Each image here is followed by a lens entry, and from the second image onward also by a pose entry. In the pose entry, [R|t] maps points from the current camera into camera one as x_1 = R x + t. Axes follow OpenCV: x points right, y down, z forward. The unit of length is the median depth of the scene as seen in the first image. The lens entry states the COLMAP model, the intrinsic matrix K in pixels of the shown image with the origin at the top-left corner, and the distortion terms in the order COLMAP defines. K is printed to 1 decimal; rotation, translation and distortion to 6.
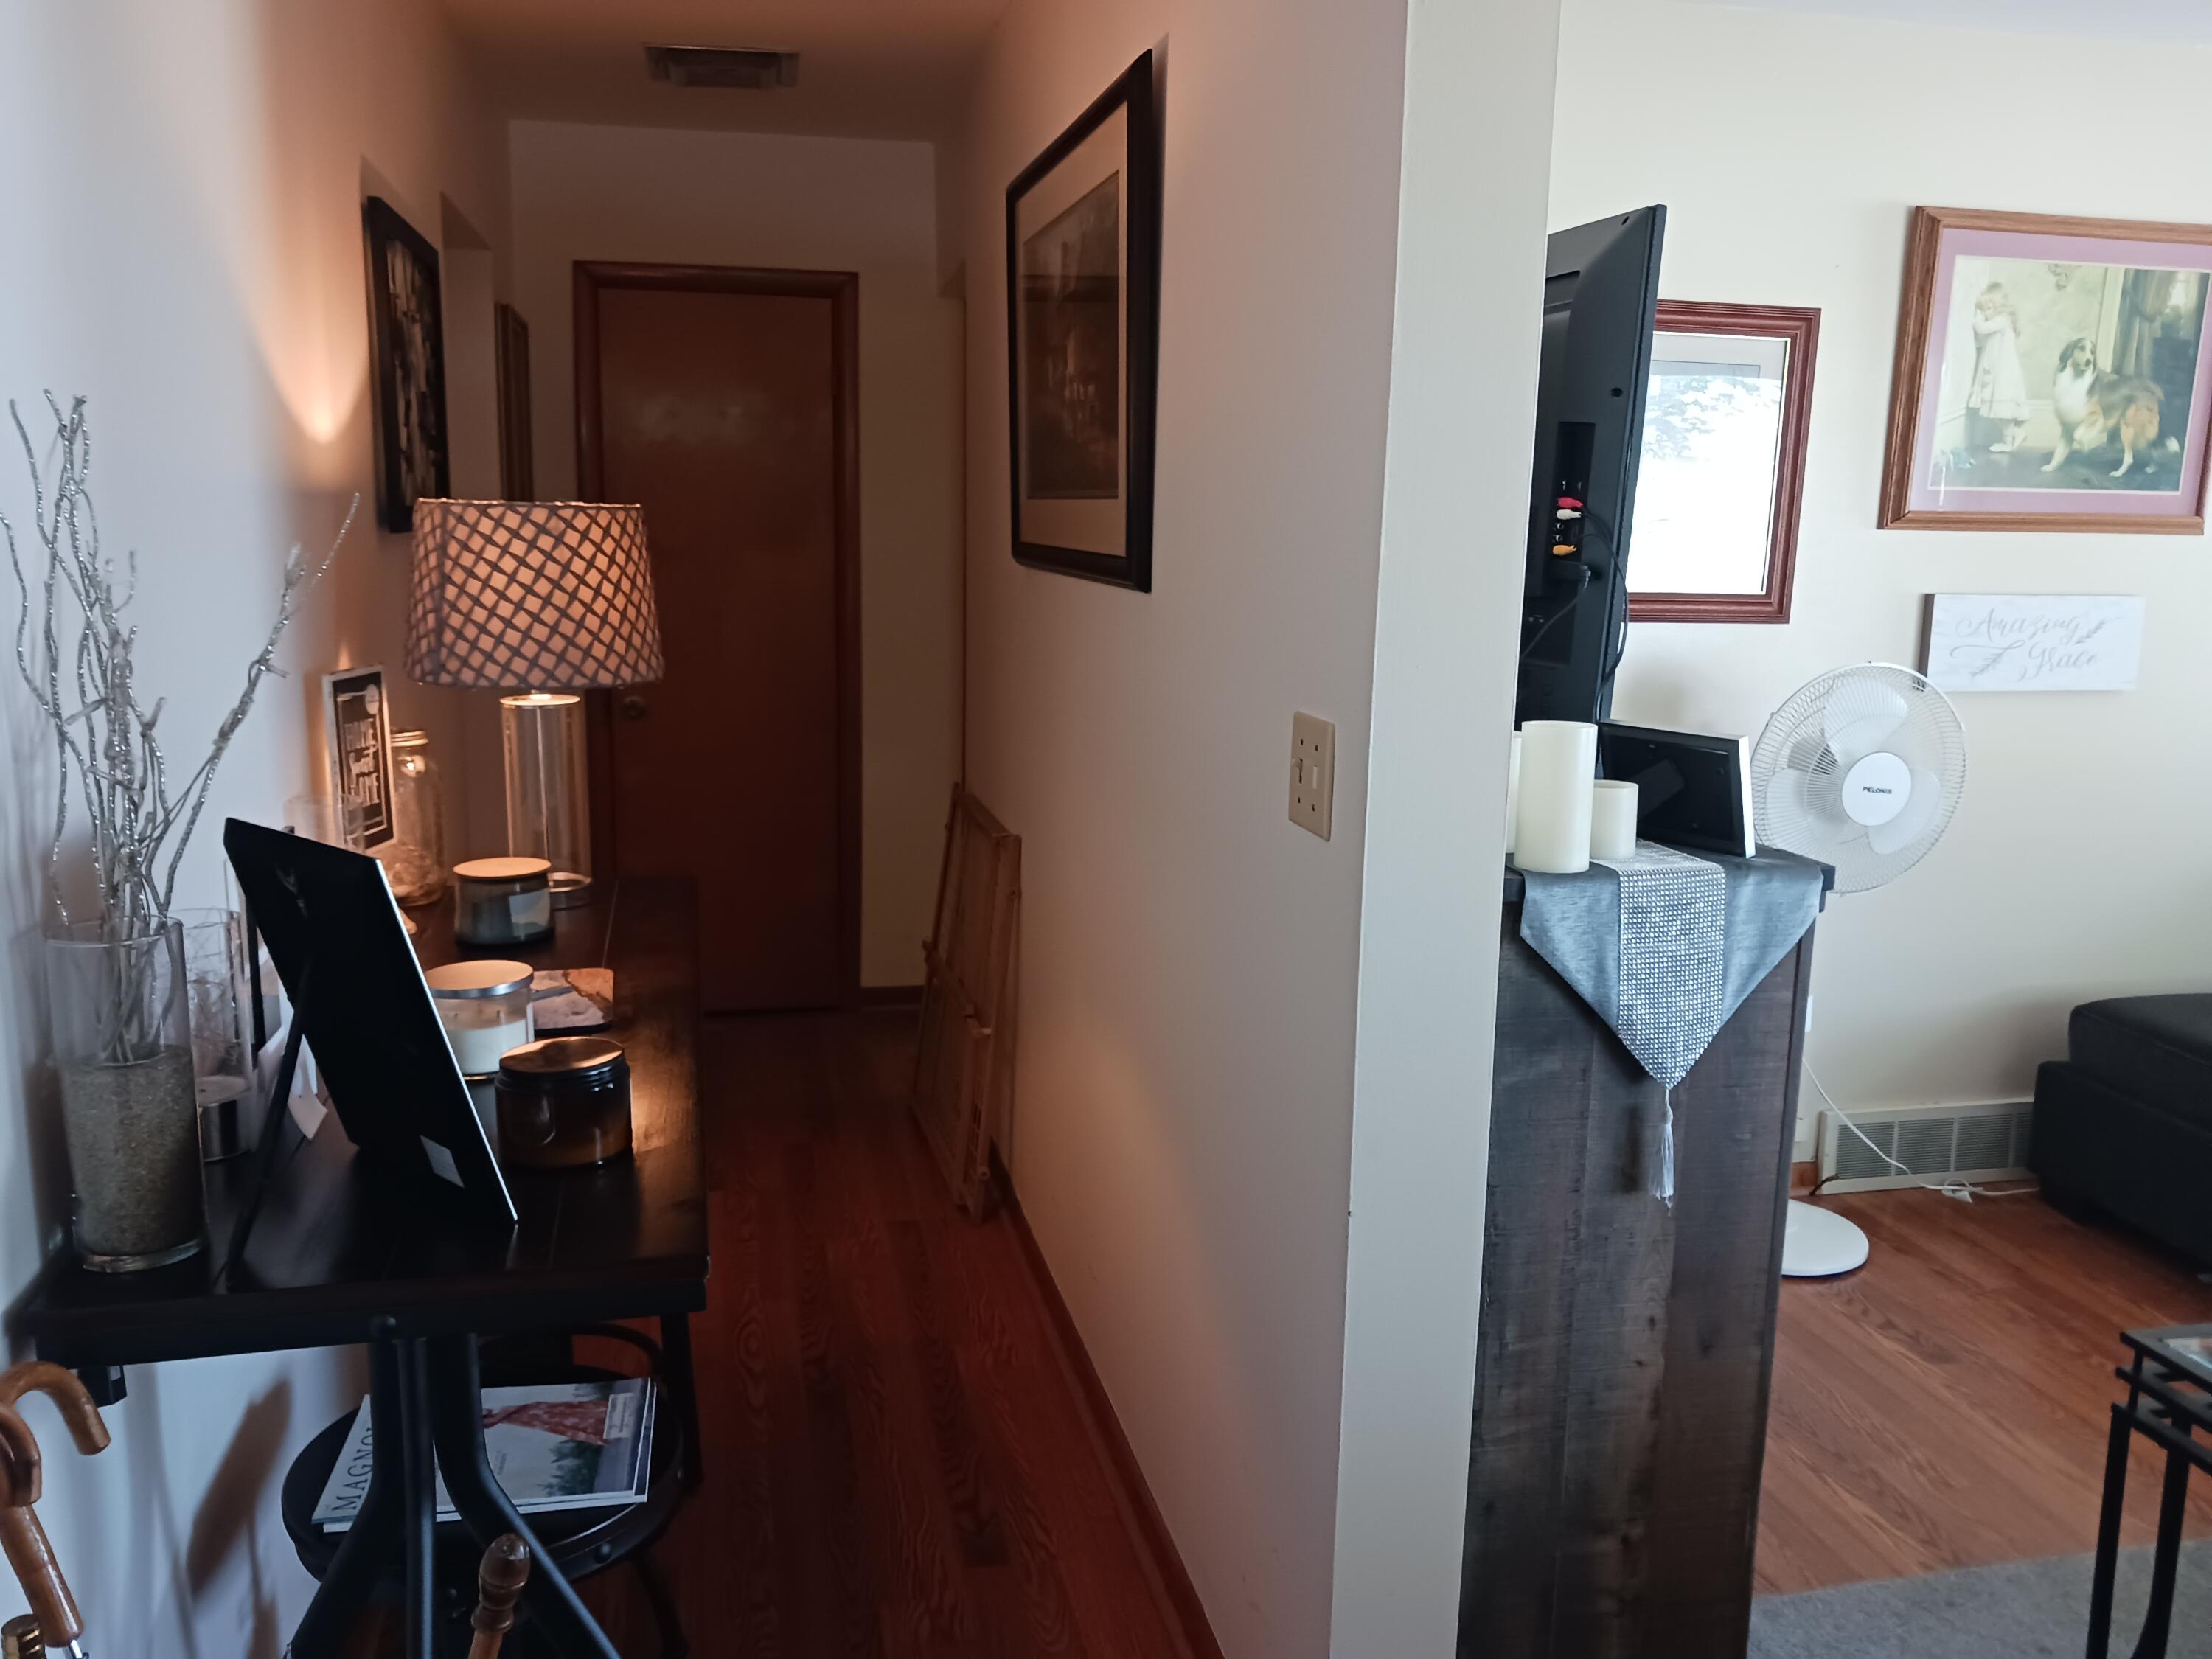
lens RADIAL K [[1743.0, 0, 1105.3], [0, 1743.0, 828.4], [0, 0, 1]] dist [-0.001704, -0.003463]
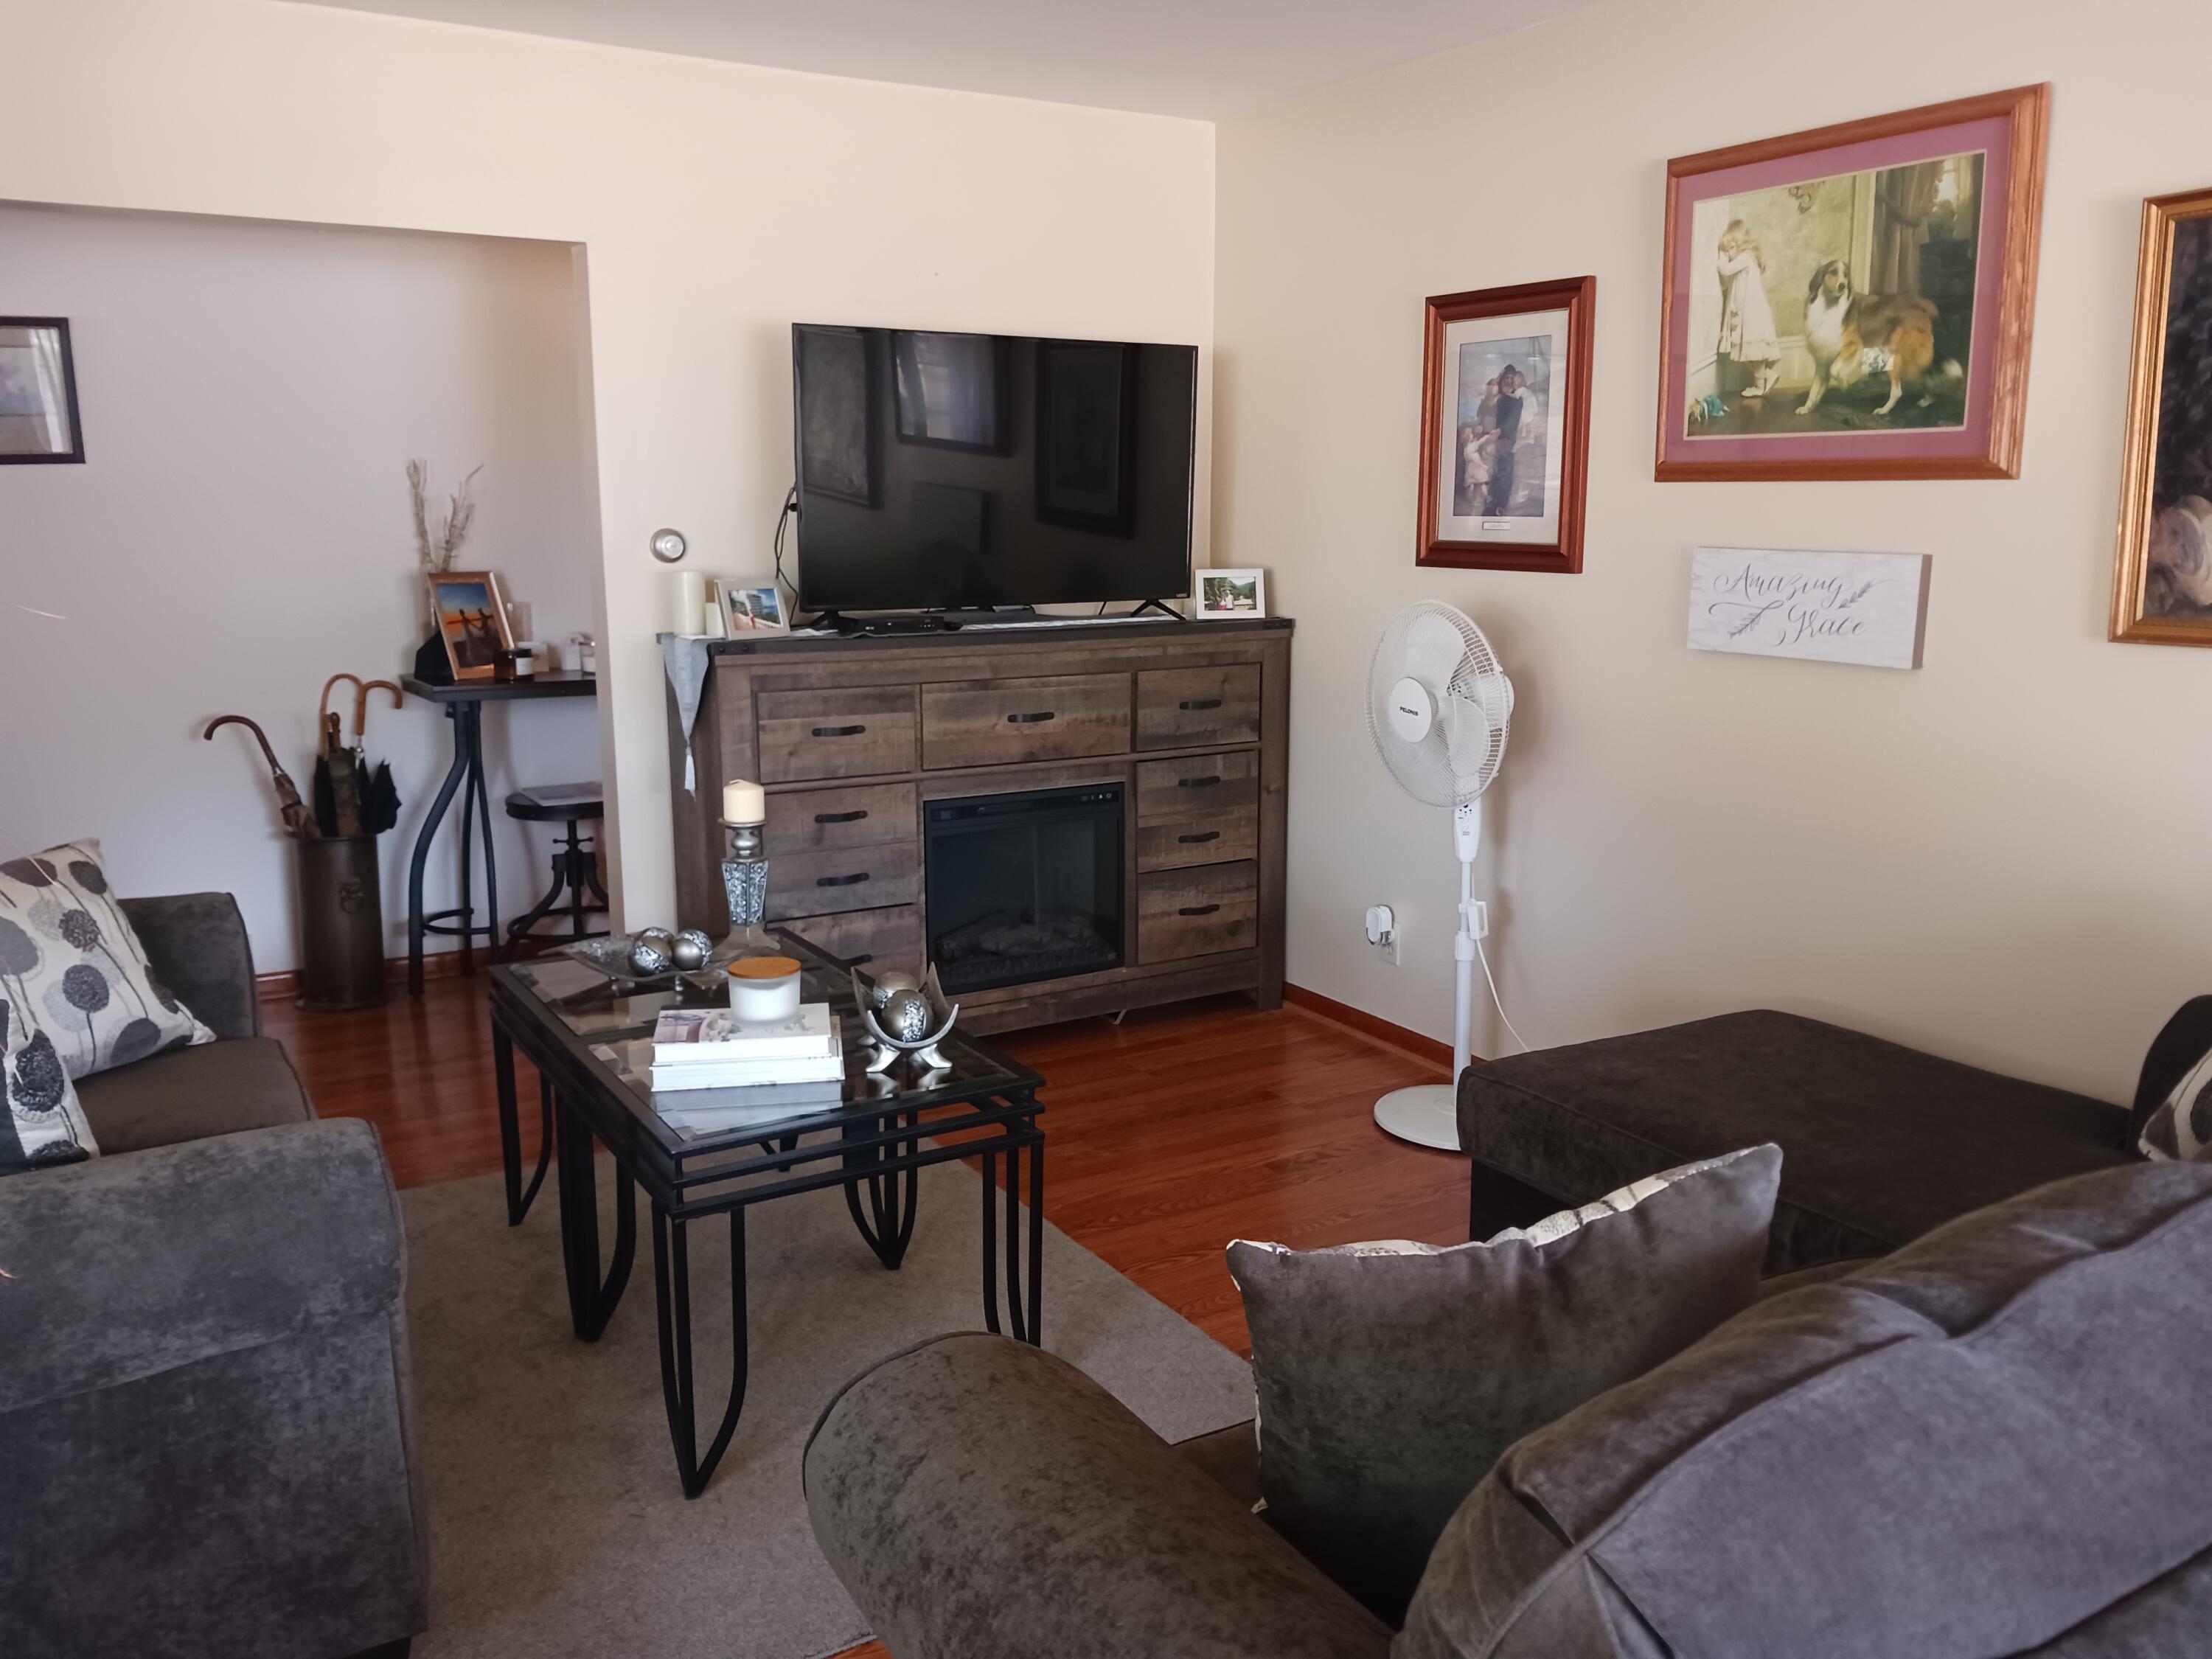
lens RADIAL K [[1743.0, 0, 1106.7], [0, 1743.0, 829.0], [0, 0, 1]] dist [-0.001704, -0.003463]
pose [[0.301851, 0.163538, -0.939224, 1.322894], [-0.156836, 0.980273, 0.120281, -0.046117], [0.940366, 0.110997, 0.321545, 0.395919]]
